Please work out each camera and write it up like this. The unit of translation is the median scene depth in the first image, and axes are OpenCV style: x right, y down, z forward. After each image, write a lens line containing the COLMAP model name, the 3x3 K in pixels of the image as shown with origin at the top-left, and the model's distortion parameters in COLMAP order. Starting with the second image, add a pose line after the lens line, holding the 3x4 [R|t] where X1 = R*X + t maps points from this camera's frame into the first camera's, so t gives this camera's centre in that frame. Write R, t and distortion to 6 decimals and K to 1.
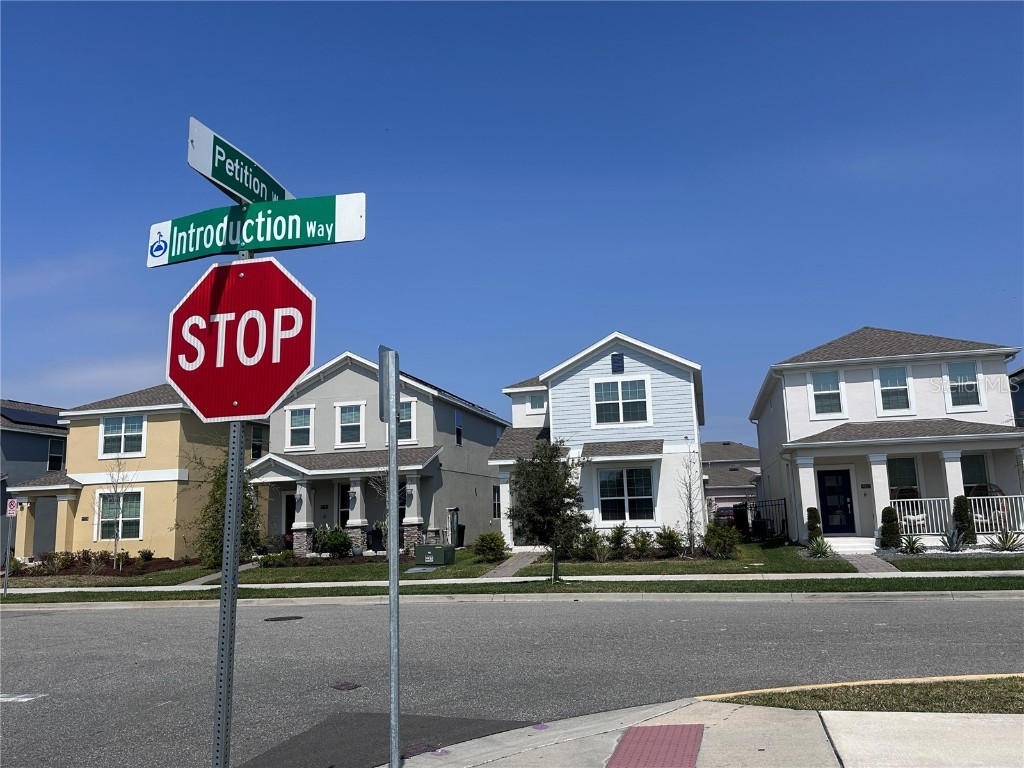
lens RADIAL K [[800.2, 0, 514.1], [0, 800.2, 381.6], [0, 0, 1]] dist [0.102011, -0.003513]
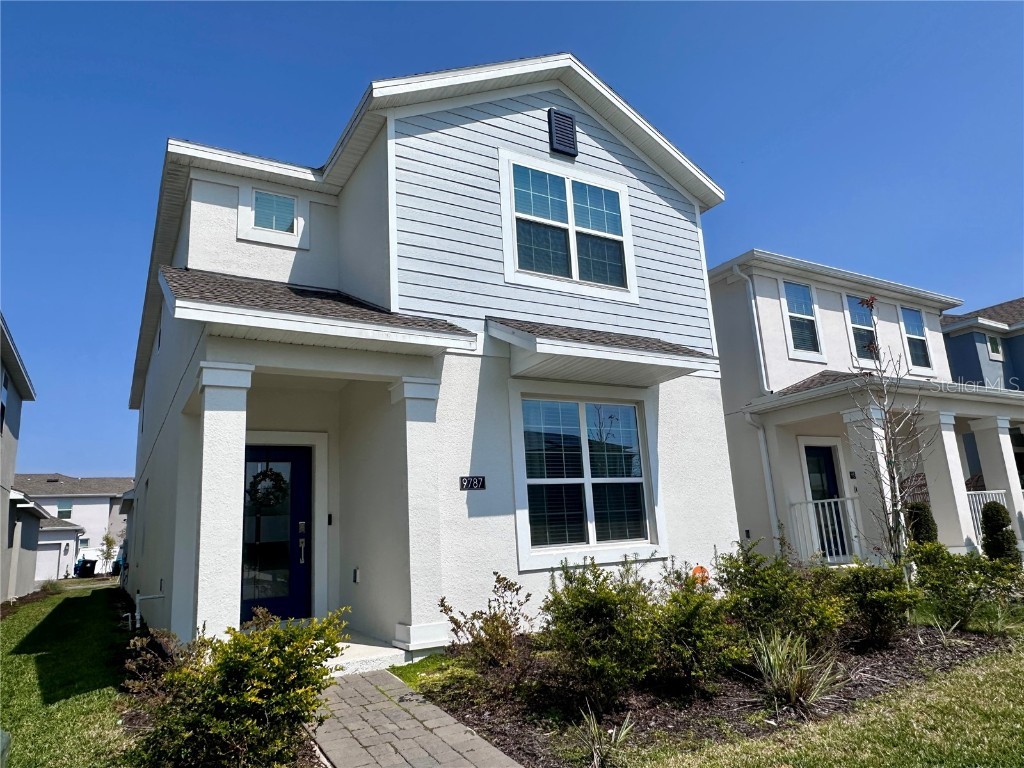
lens RADIAL K [[668.4, 0, 515.8], [0, 668.4, 391.2], [0, 0, 1]] dist [-0.006656, -0.000727]
pose [[0.717020, 0.138243, 0.683206, -0.090702], [-0.079089, 0.989941, -0.117306, 0.139975], [-0.692551, 0.030076, 0.720742, 0.791069]]
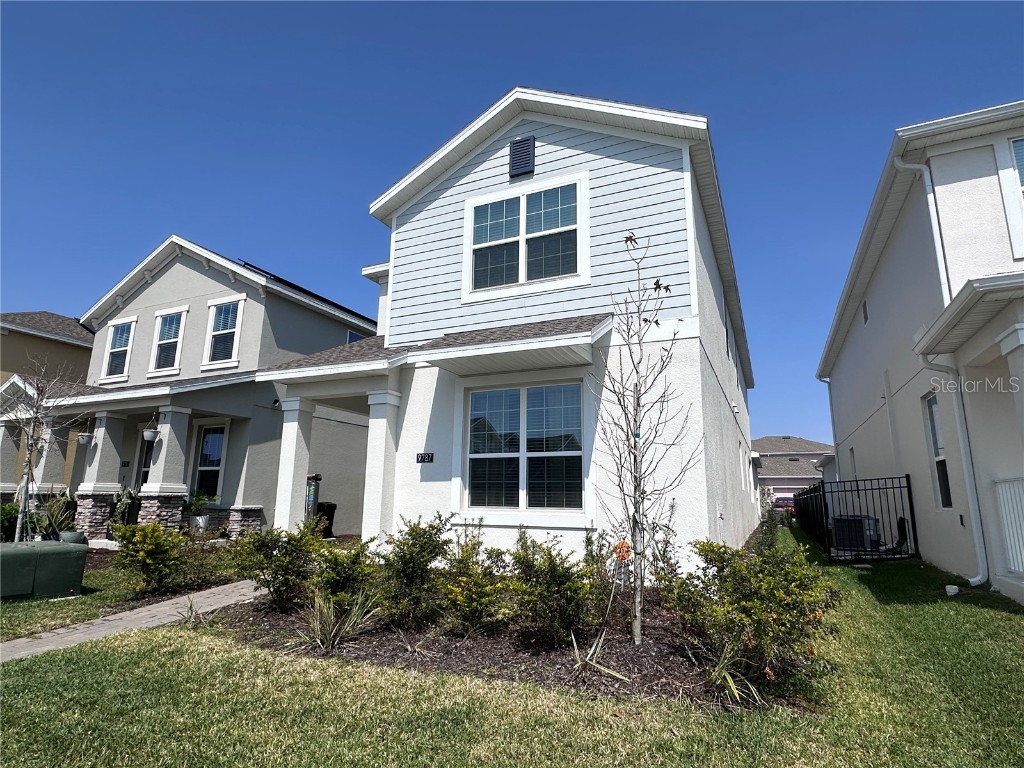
lens RADIAL K [[548.0, 0, 514.2], [0, 548.0, 389.2], [0, 0, 1]] dist [-0.007918, -0.001365]
pose [[0.978902, 0.004318, -0.204285, 0.189473], [-0.010574, 0.999508, -0.029543, 0.116714], [0.204057, 0.031080, 0.978466, 0.705068]]
